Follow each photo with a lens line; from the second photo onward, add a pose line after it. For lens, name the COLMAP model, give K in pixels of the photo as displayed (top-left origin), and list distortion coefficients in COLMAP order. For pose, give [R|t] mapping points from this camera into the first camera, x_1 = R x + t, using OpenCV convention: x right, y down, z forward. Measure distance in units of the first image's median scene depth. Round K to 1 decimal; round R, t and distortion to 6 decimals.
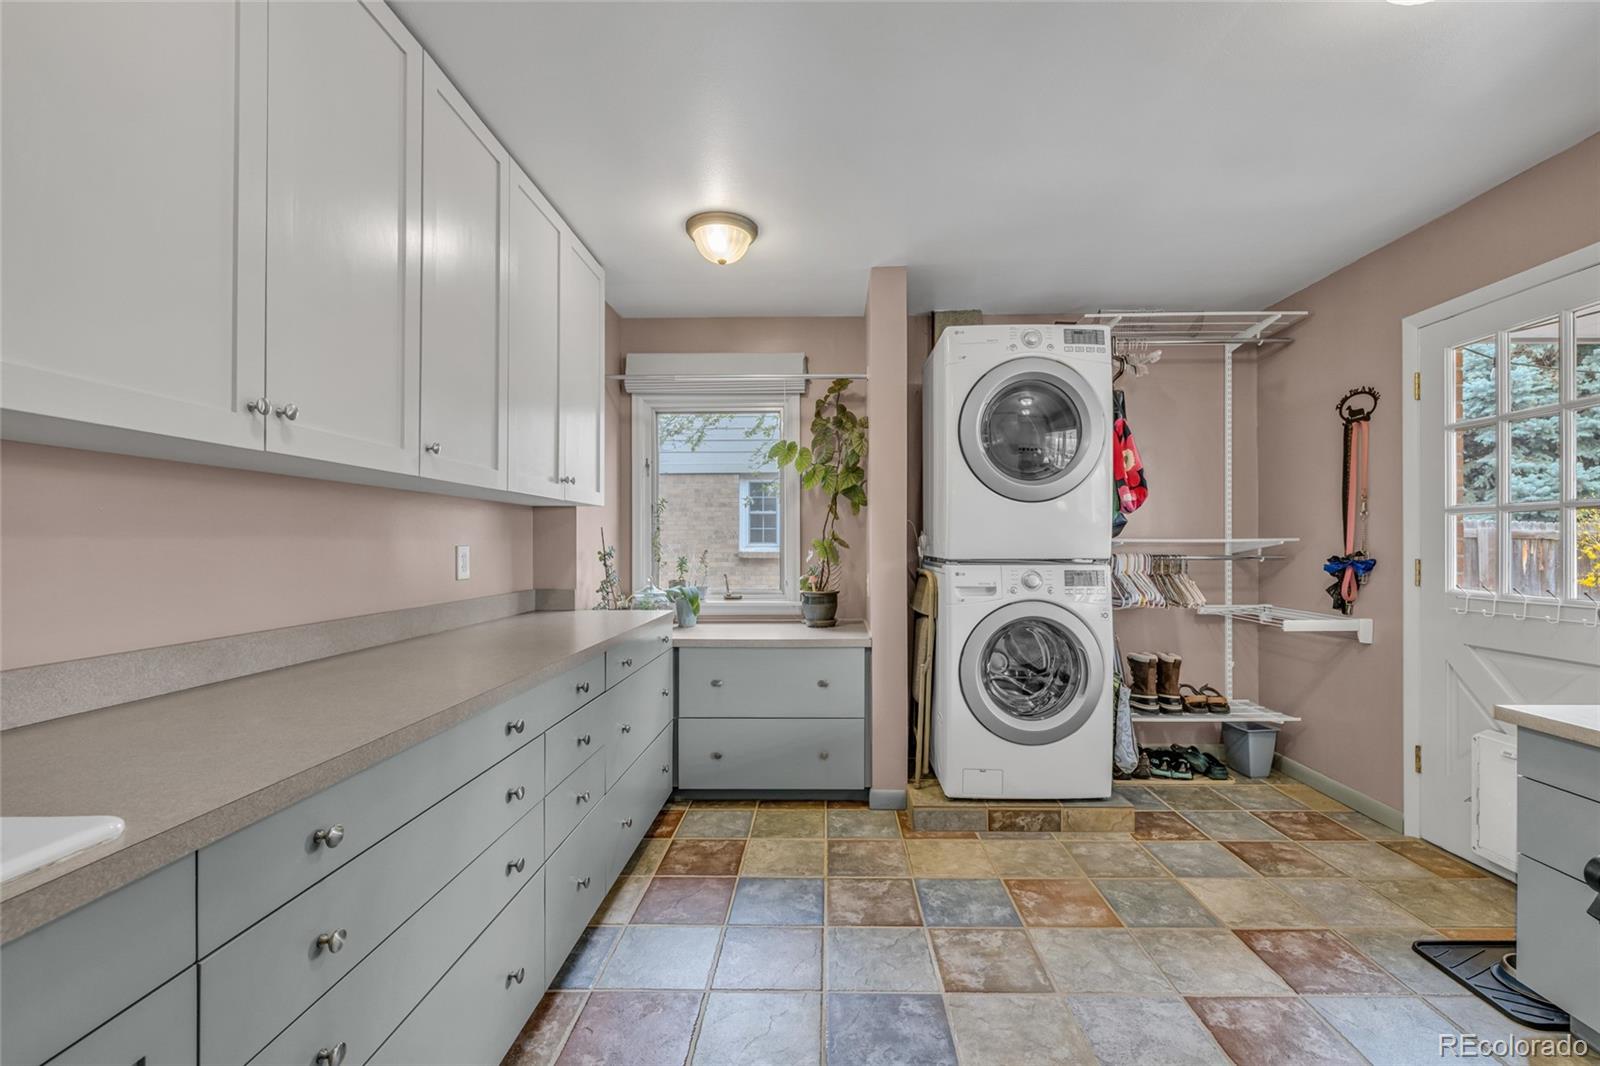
lens RADIAL K [[669.9, 0, 813.3], [0, 669.9, 546.2], [0, 0, 1]] dist [-0.003233, 0.001315]
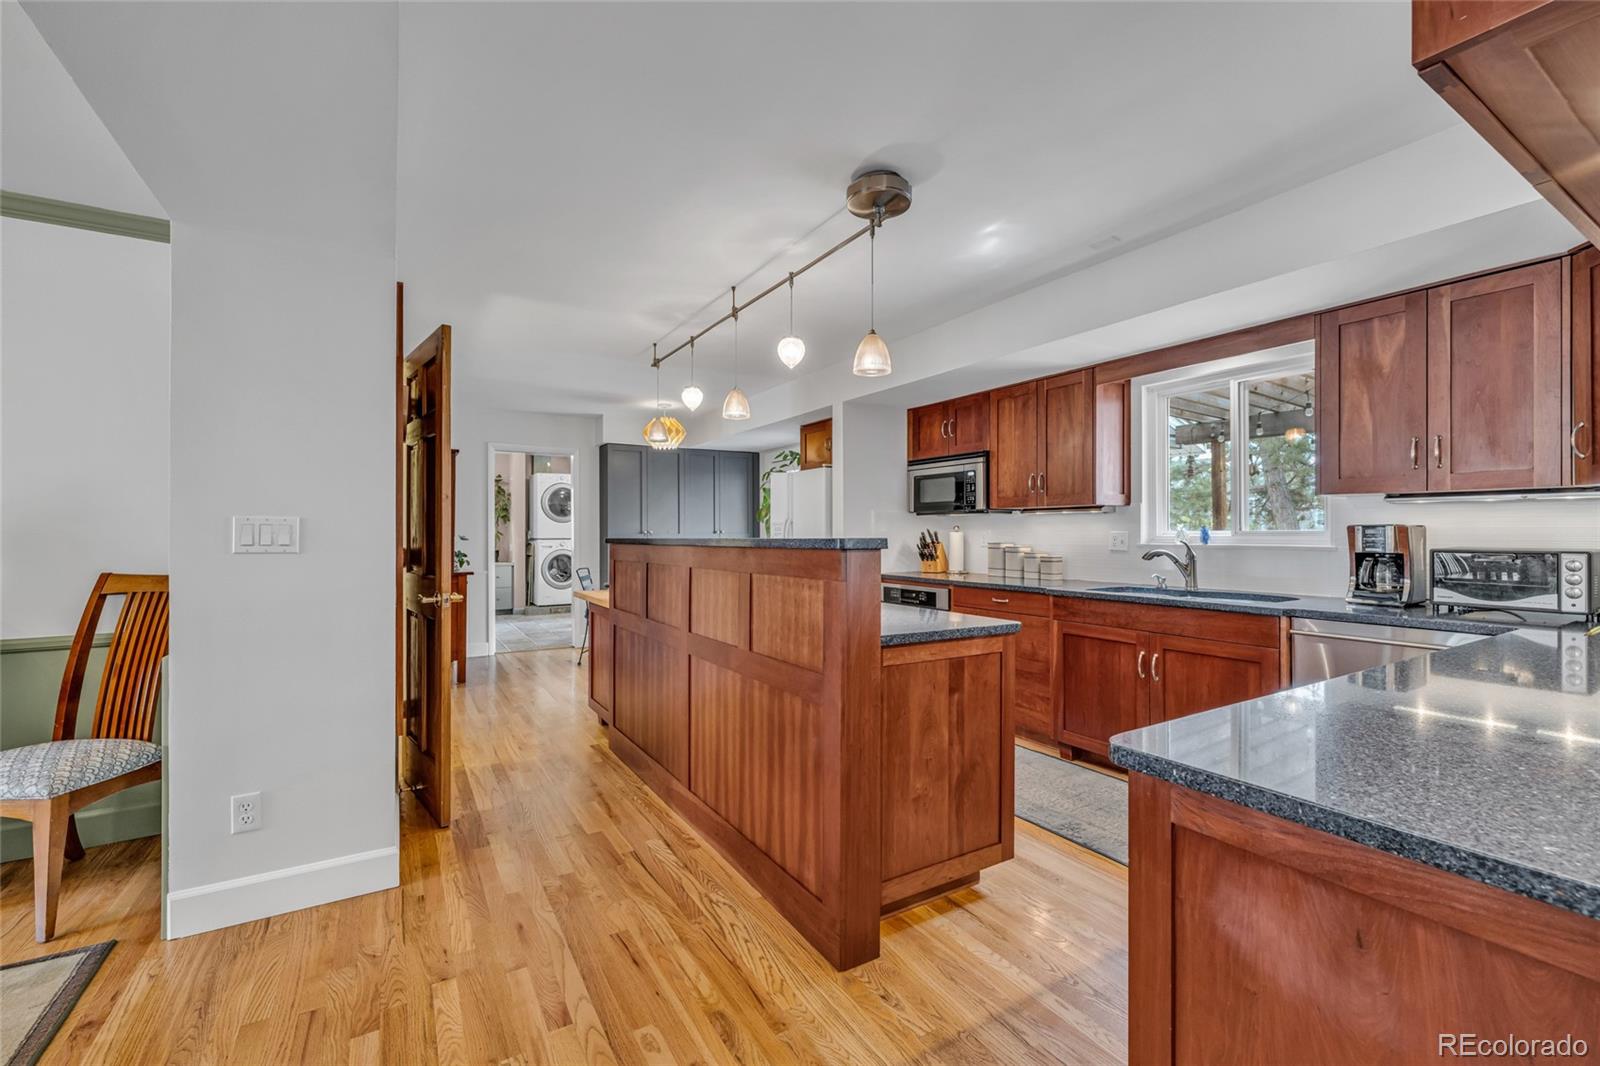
lens RADIAL K [[669.9, 0, 804.4], [0, 669.9, 532.8], [0, 0, 1]] dist [-0.003233, 0.001315]
pose [[0.839809, 0.001272, 0.542881, -0.502021], [0.003107, 0.999970, -0.007149, 0.018203], [-0.542873, 0.007690, 0.839779, -2.548165]]
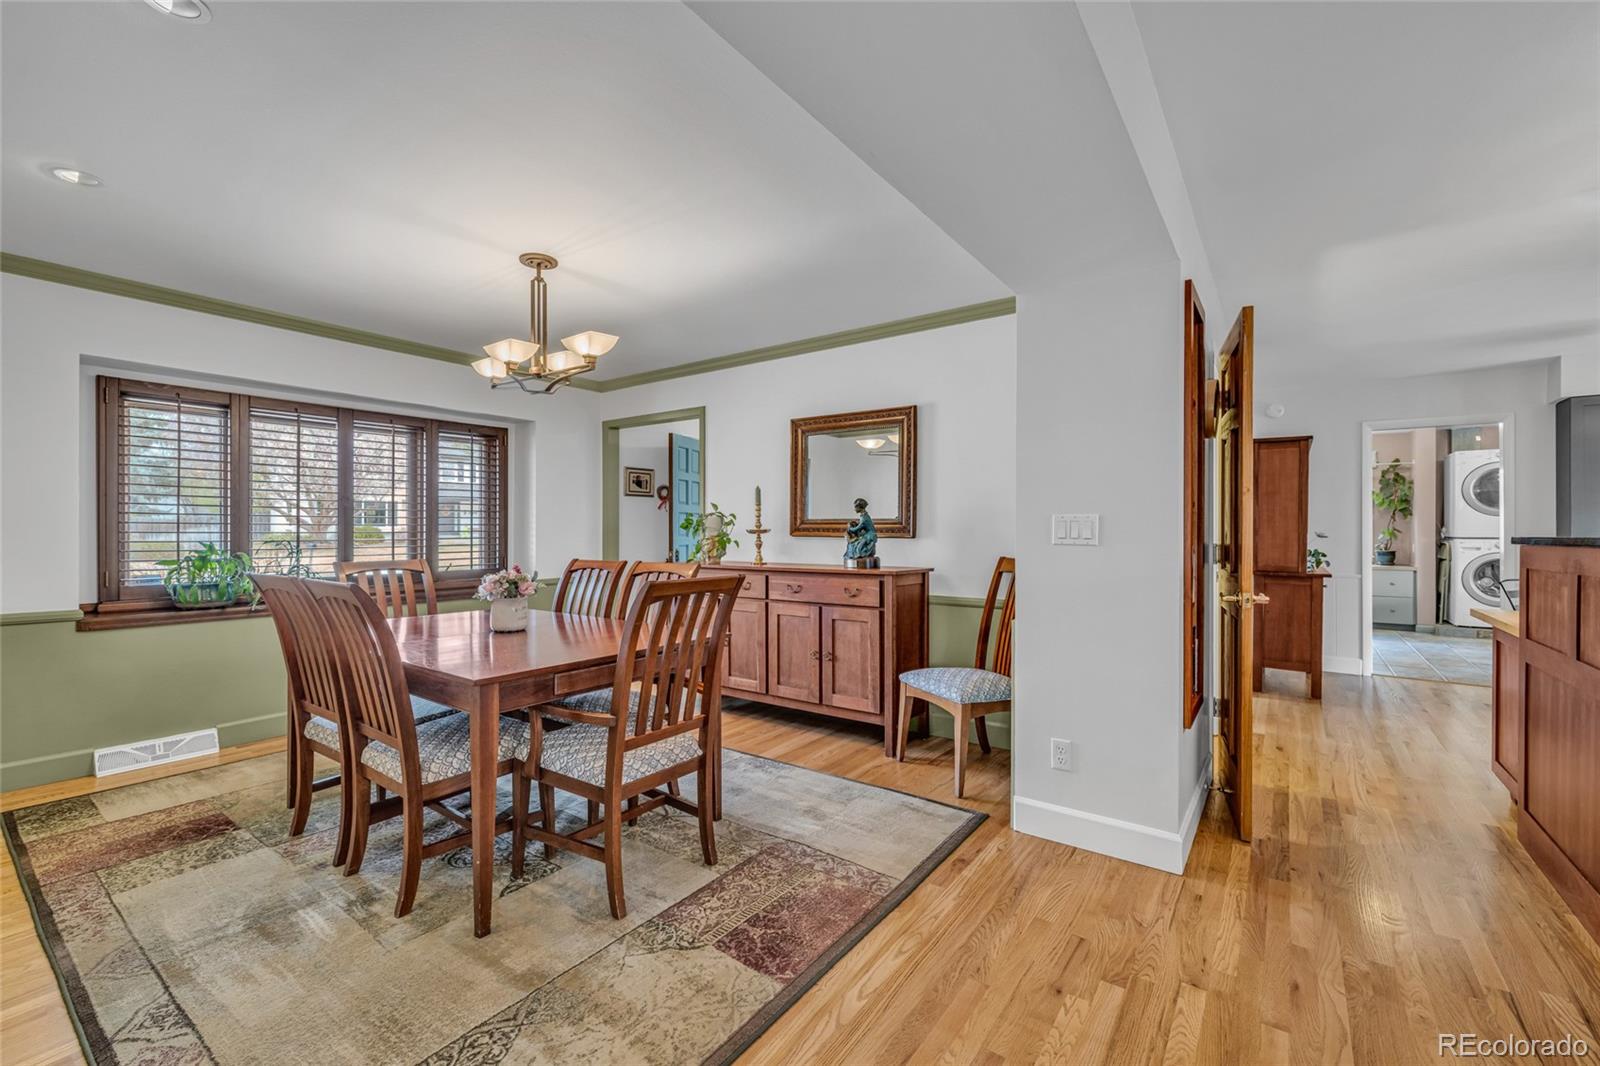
lens RADIAL K [[669.9, 0, 800.1], [0, 669.9, 530.1], [0, 0, 1]] dist [-0.003233, 0.001315]
pose [[0.819907, 0.003471, -0.572486, -0.397055], [-0.007243, 0.999964, -0.004311, 0.019809], [0.572451, 0.007681, 0.819903, -2.546882]]
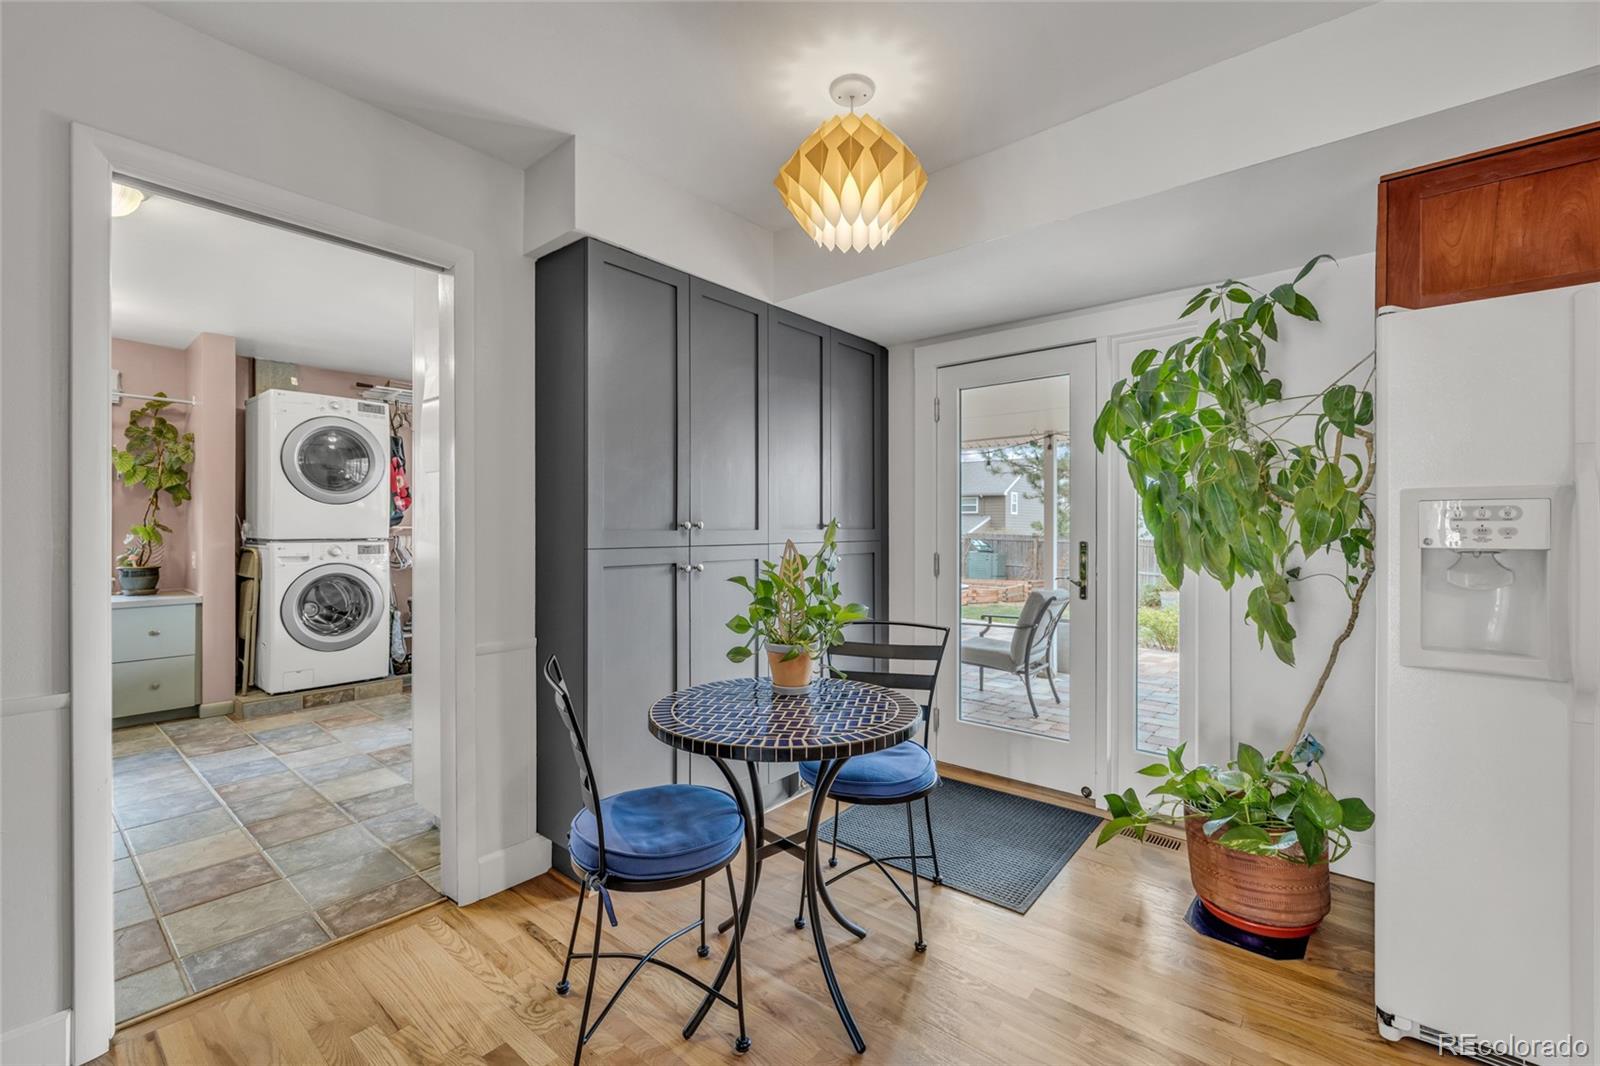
lens RADIAL K [[669.9, 0, 804.2], [0, 669.9, 528.9], [0, 0, 1]] dist [-0.003233, 0.001315]
pose [[0.619817, 0.003422, 0.784739, -0.231541], [0.001613, 0.999983, -0.005635, 0.005826], [-0.784745, 0.004758, 0.619800, -0.858223]]
